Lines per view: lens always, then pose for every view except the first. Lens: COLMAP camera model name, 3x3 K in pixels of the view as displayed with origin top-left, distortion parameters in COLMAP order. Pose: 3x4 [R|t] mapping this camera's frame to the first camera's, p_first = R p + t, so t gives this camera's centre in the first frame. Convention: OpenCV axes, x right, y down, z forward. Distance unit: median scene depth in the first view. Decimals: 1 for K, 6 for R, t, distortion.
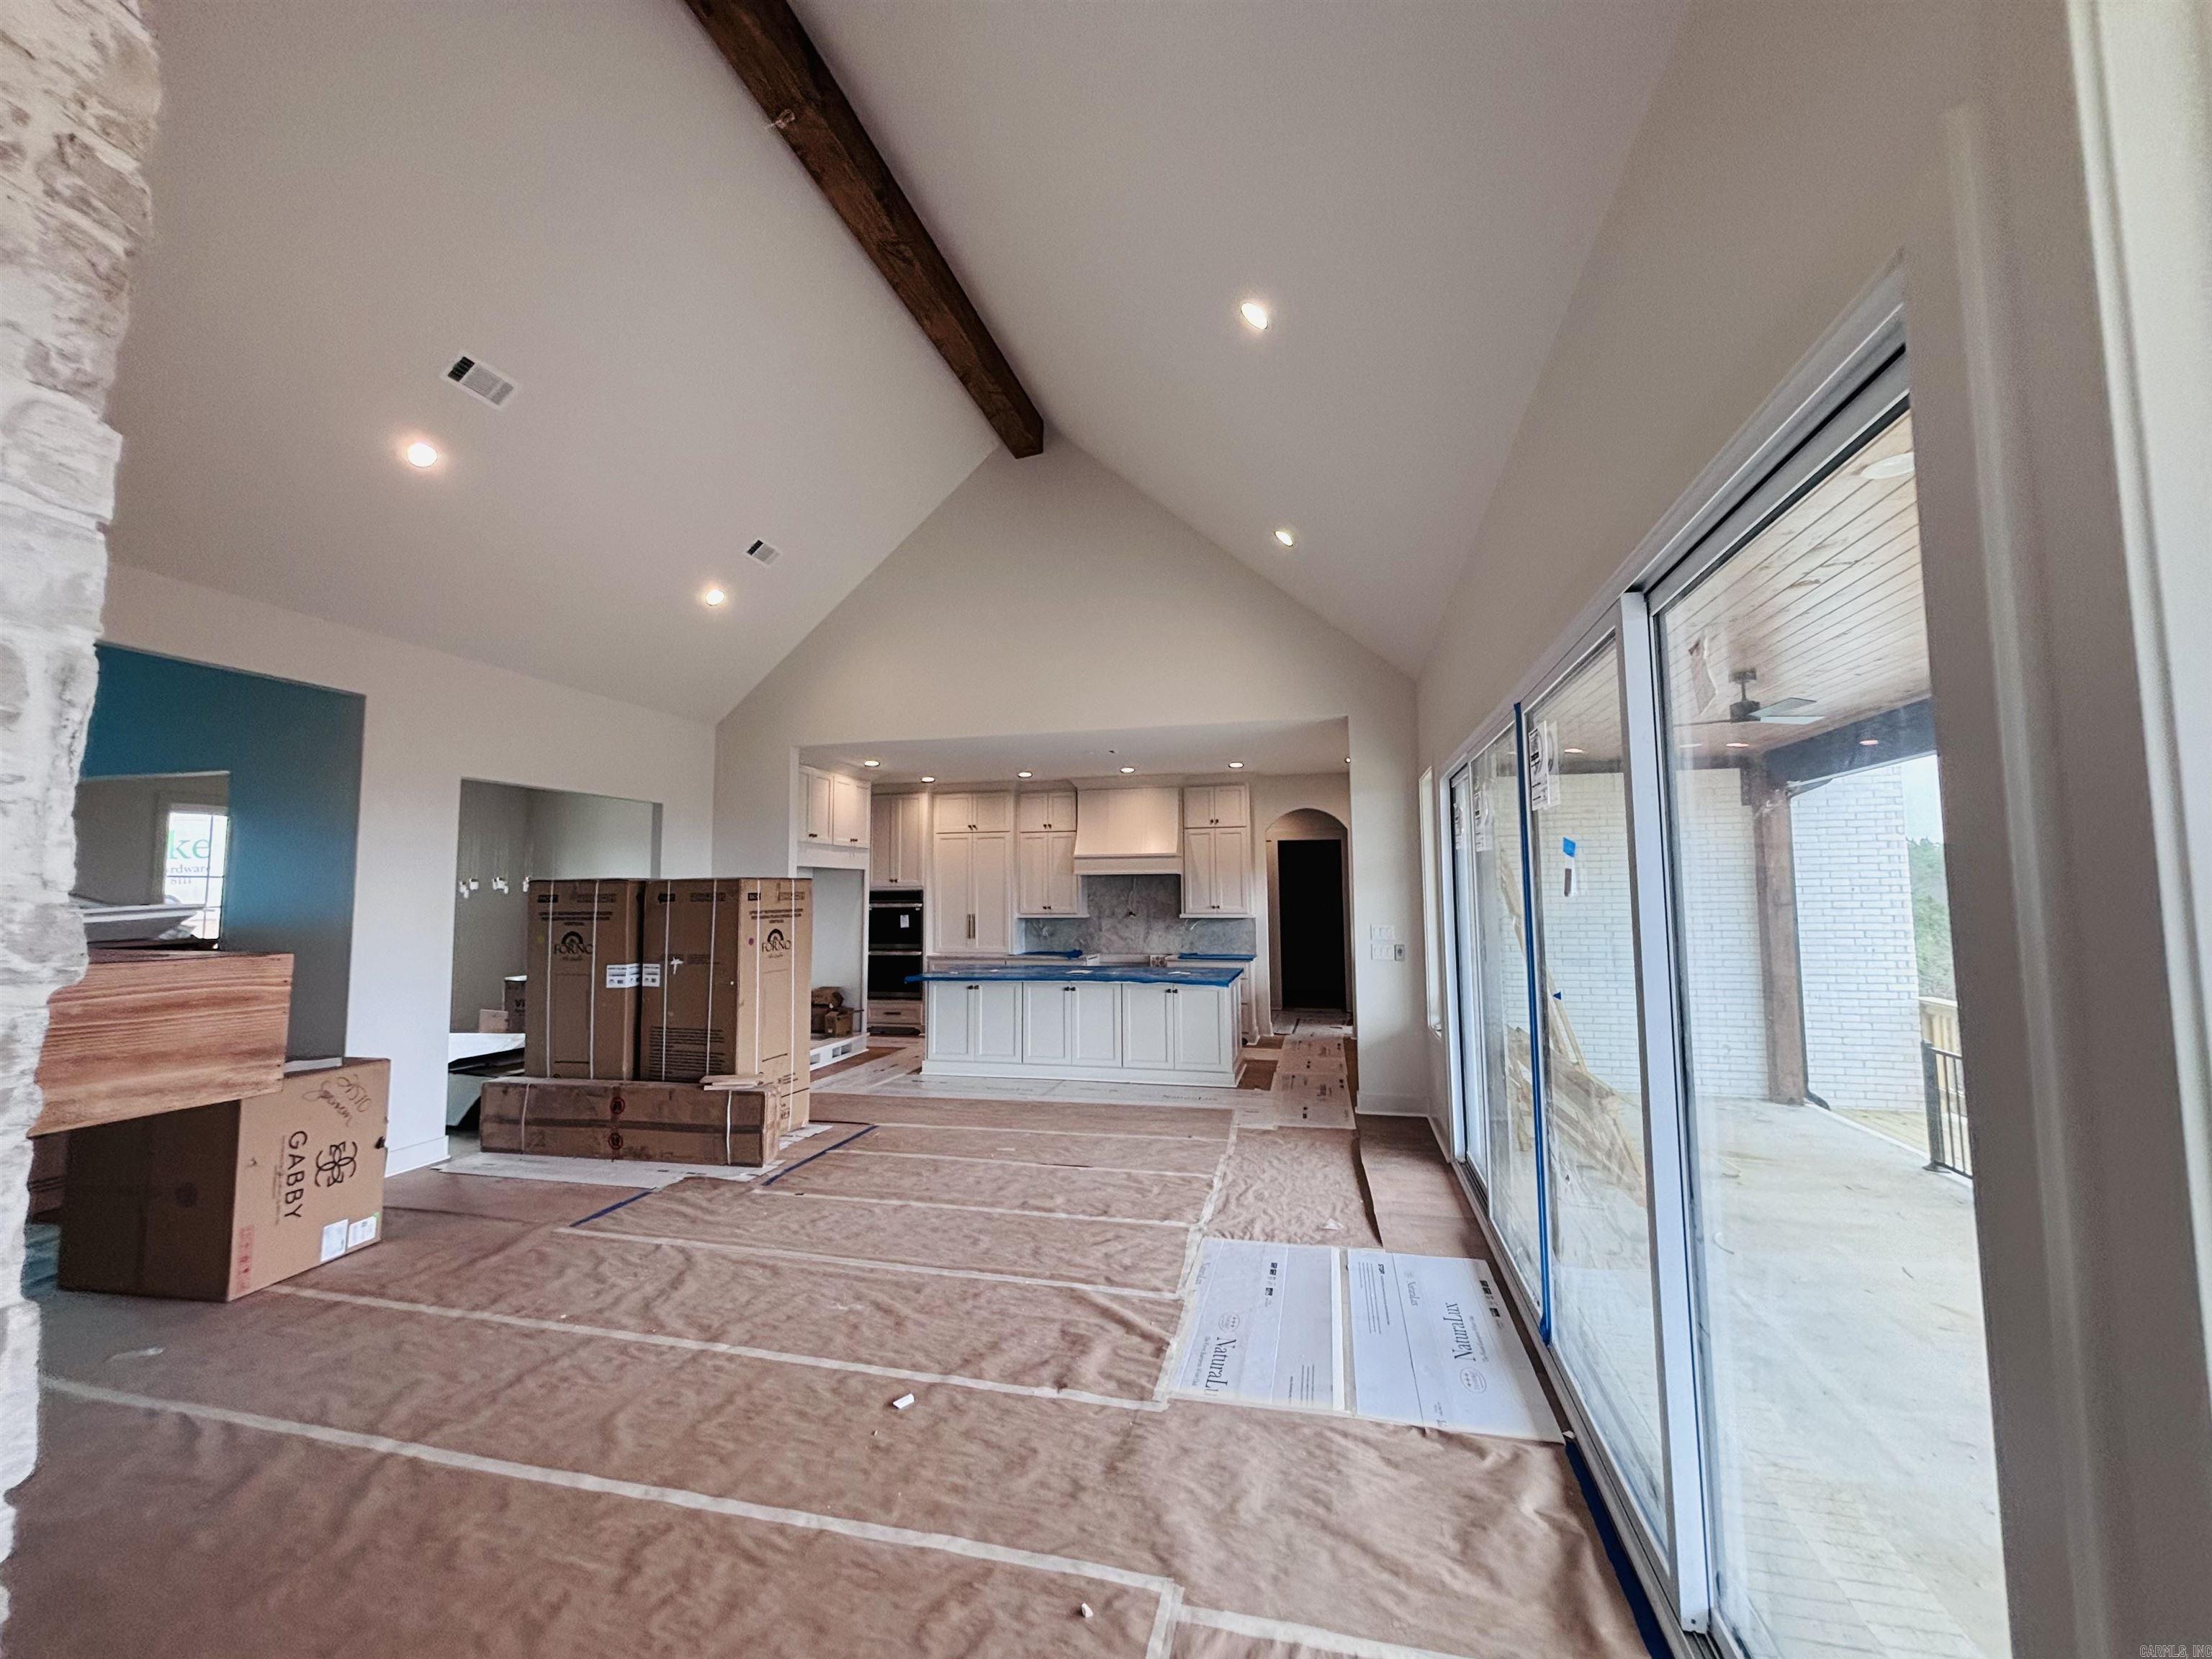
lens RADIAL K [[893.1, 0, 1106.0], [0, 893.1, 829.5], [0, 0, 1]] dist [0.029834, -0.007896]
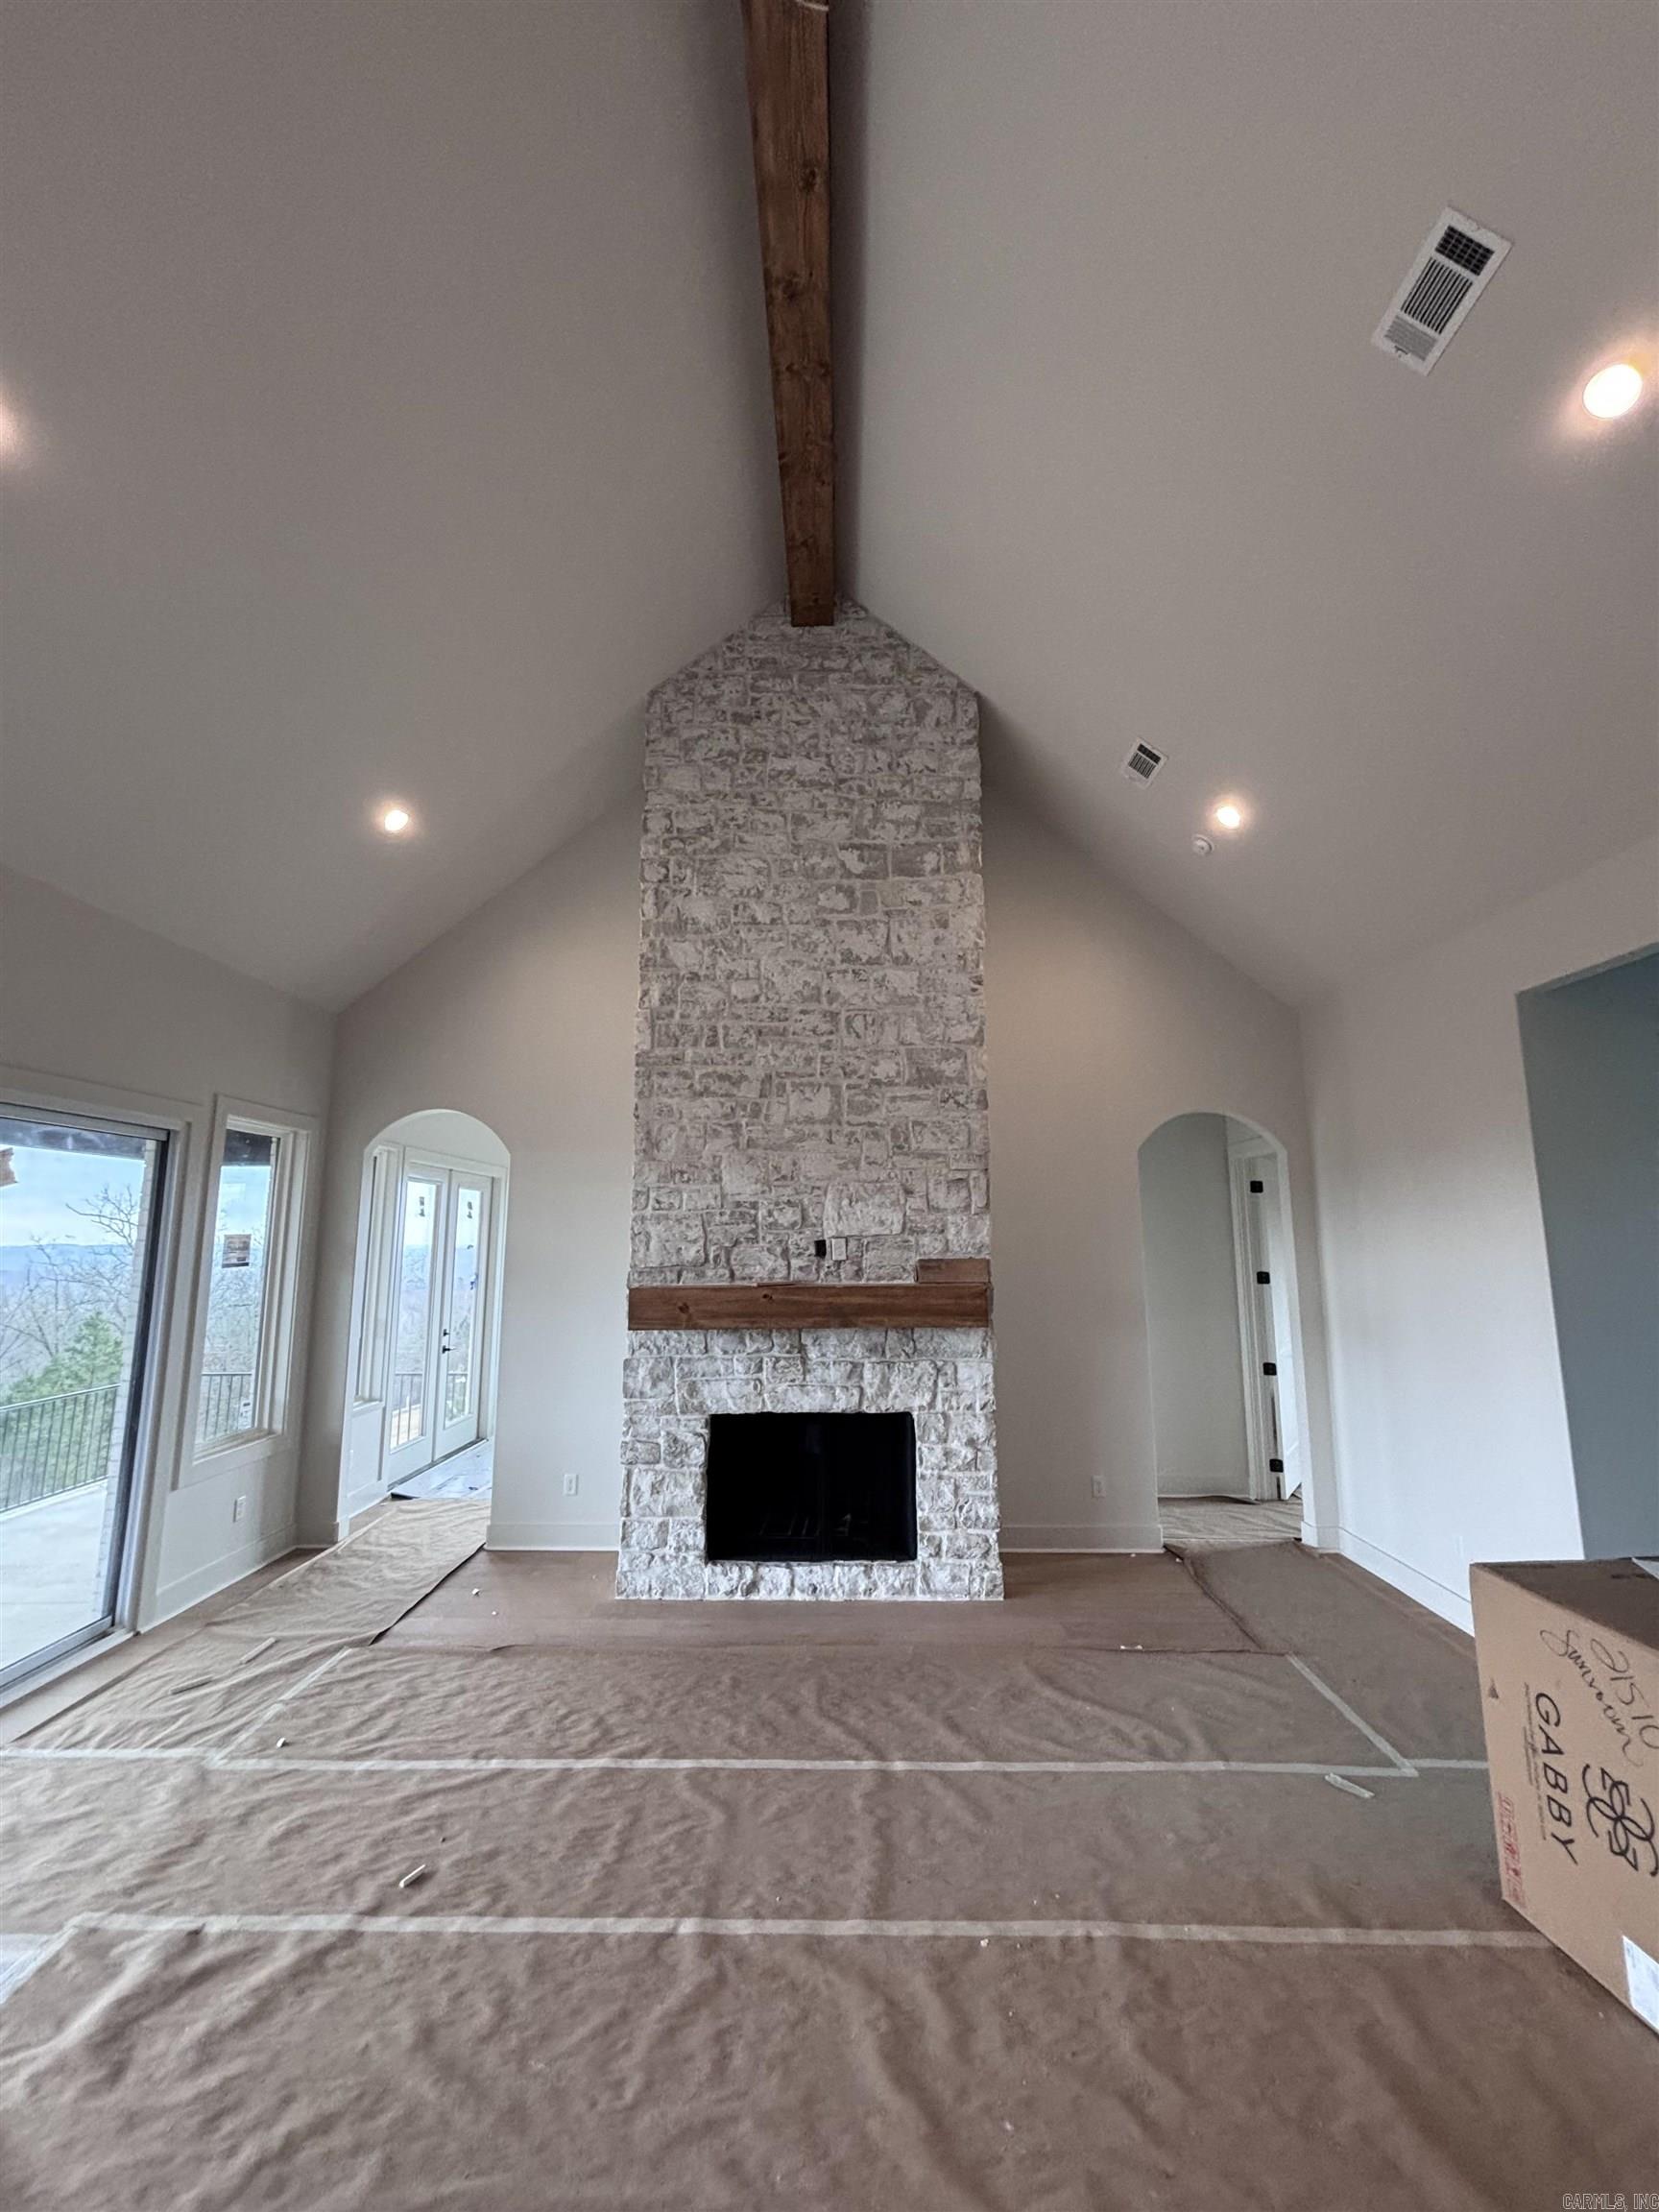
lens RADIAL K [[886.1, 0, 844.8], [0, 886.1, 1113.2], [0, 0, 1]] dist [0.017495, -0.007774]
pose [[-0.970556, -0.032186, -0.238716, -0.356600], [0.022482, 0.974603, -0.222810, 0.100241], [0.239825, -0.221616, -0.945183, 1.860025]]
